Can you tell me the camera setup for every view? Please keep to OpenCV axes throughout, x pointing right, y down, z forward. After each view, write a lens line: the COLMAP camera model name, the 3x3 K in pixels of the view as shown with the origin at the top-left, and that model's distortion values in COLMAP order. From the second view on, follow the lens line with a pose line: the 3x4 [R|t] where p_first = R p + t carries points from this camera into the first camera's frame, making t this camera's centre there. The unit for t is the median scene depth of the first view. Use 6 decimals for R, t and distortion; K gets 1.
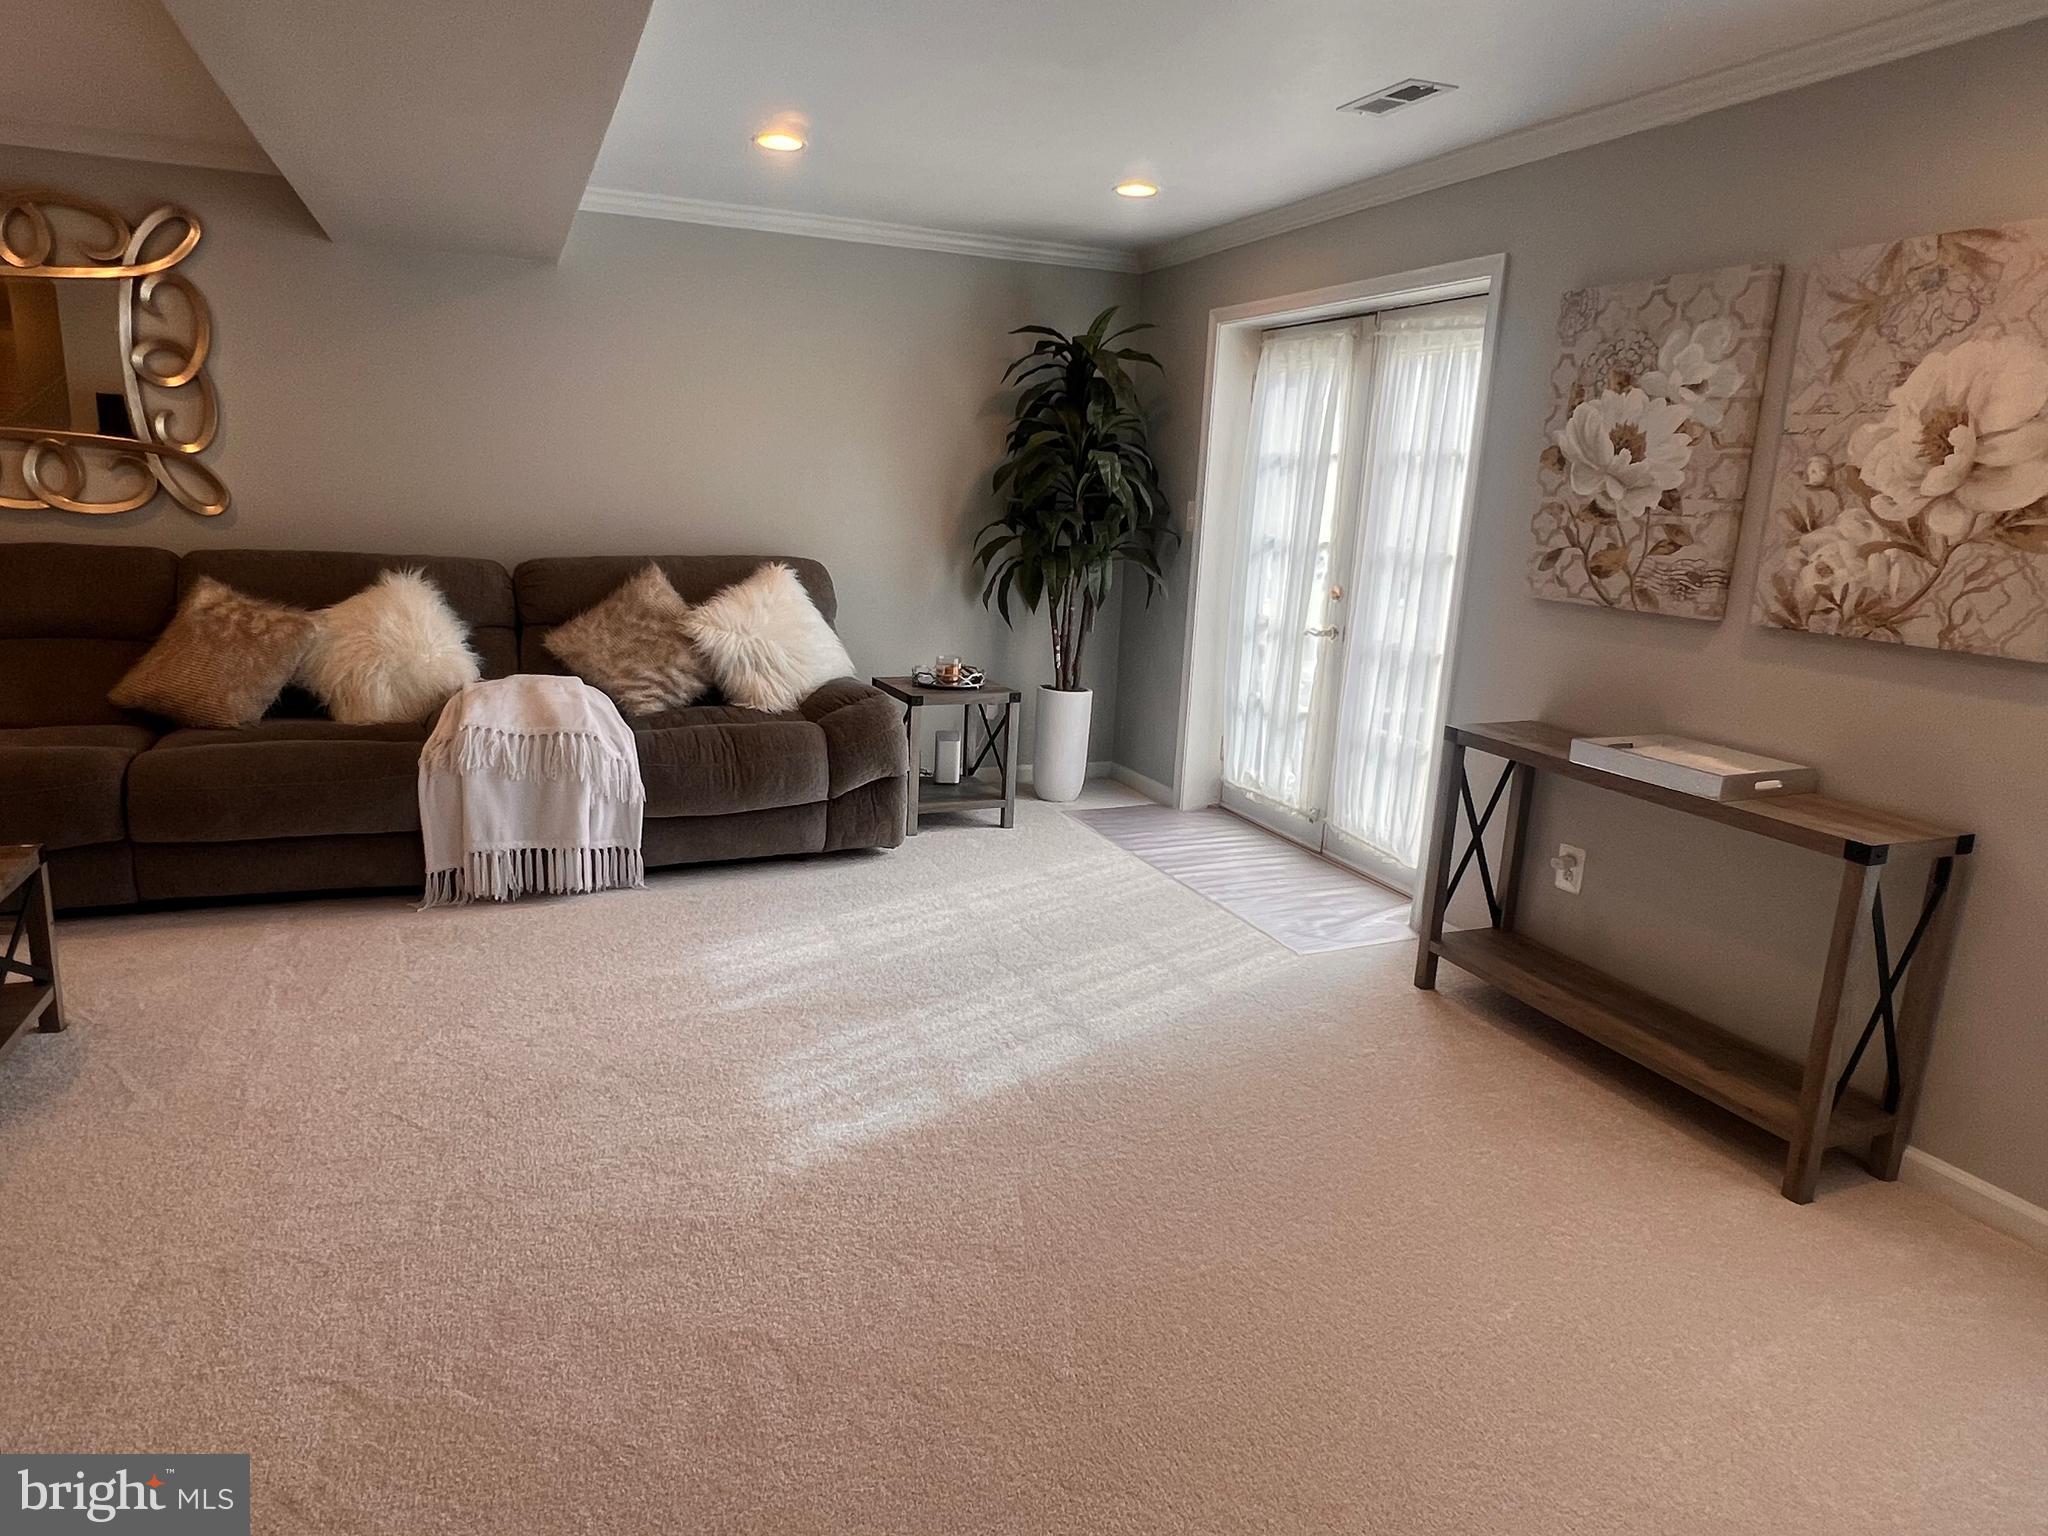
lens RADIAL K [[1242.4, 0, 1013.2], [0, 1242.4, 770.7], [0, 0, 1]] dist [-0.002290, -0.001284]
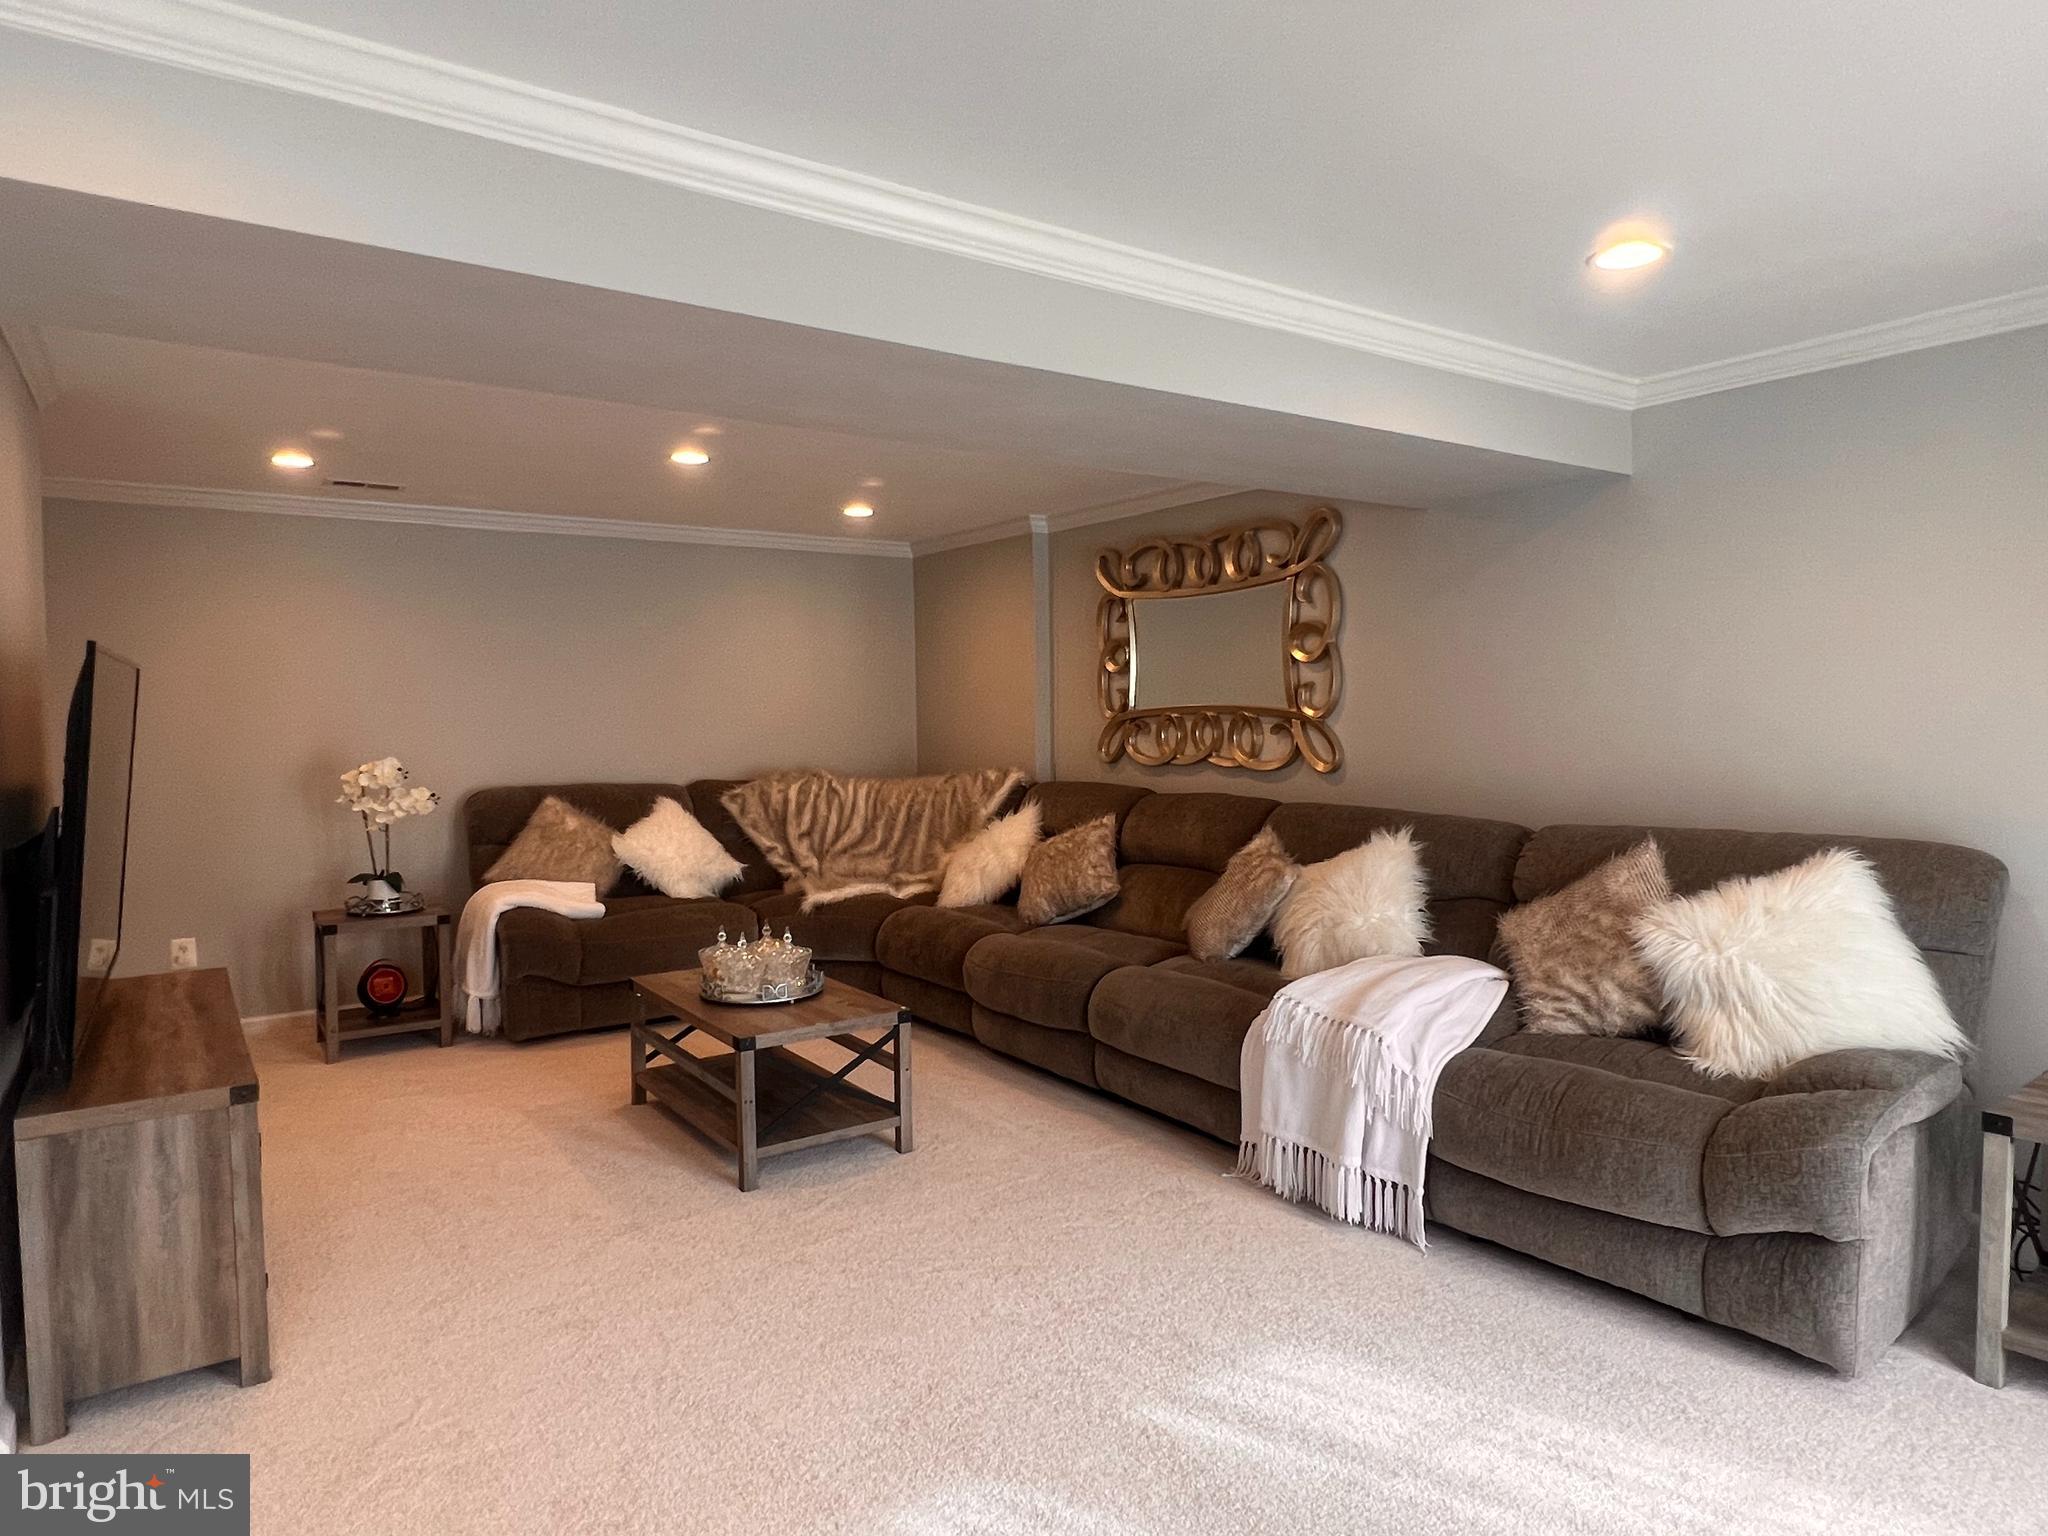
lens RADIAL K [[1242.4, 0, 1013.2], [0, 1242.4, 770.7], [0, 0, 1]] dist [-0.002290, -0.001284]
pose [[0.230270, -0.003668, -0.973120, 0.357308], [-0.209517, 0.976354, -0.053258, -0.092552], [0.950304, 0.216149, 0.224057, 0.492559]]
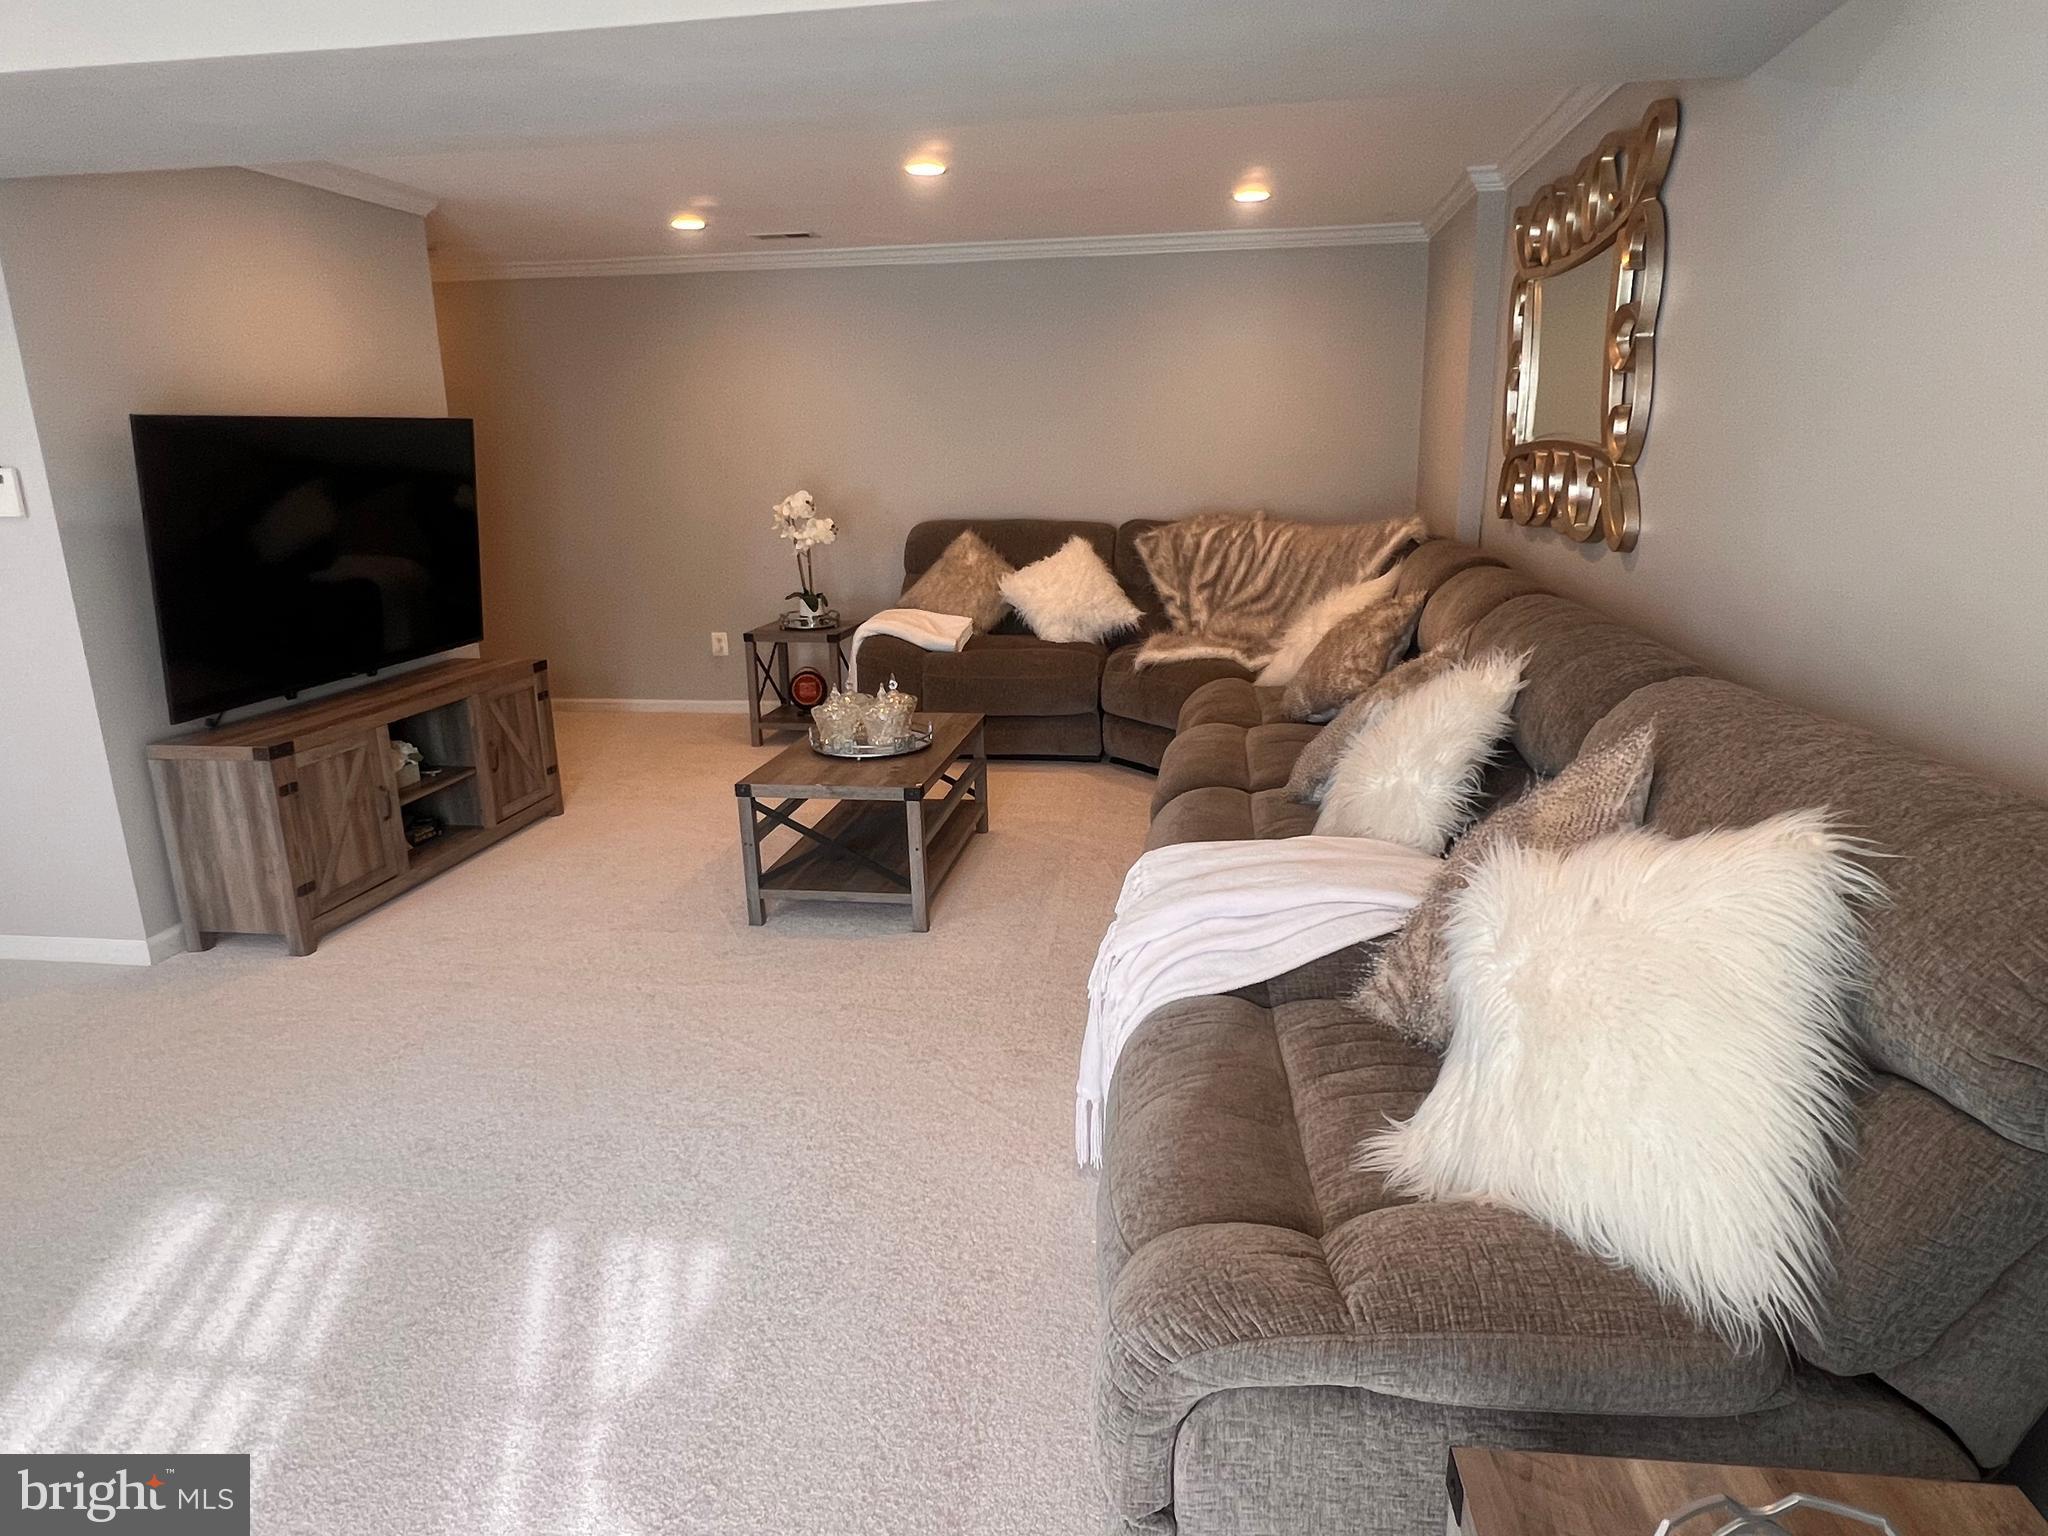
lens RADIAL K [[1242.4, 0, 1013.2], [0, 1242.4, 770.7], [0, 0, 1]] dist [-0.002290, -0.001284]
pose [[-0.502968, 0.183476, -0.844606, 0.141489], [-0.210627, 0.921728, 0.325659, -0.249160], [0.838248, 0.341693, -0.424955, 1.052734]]
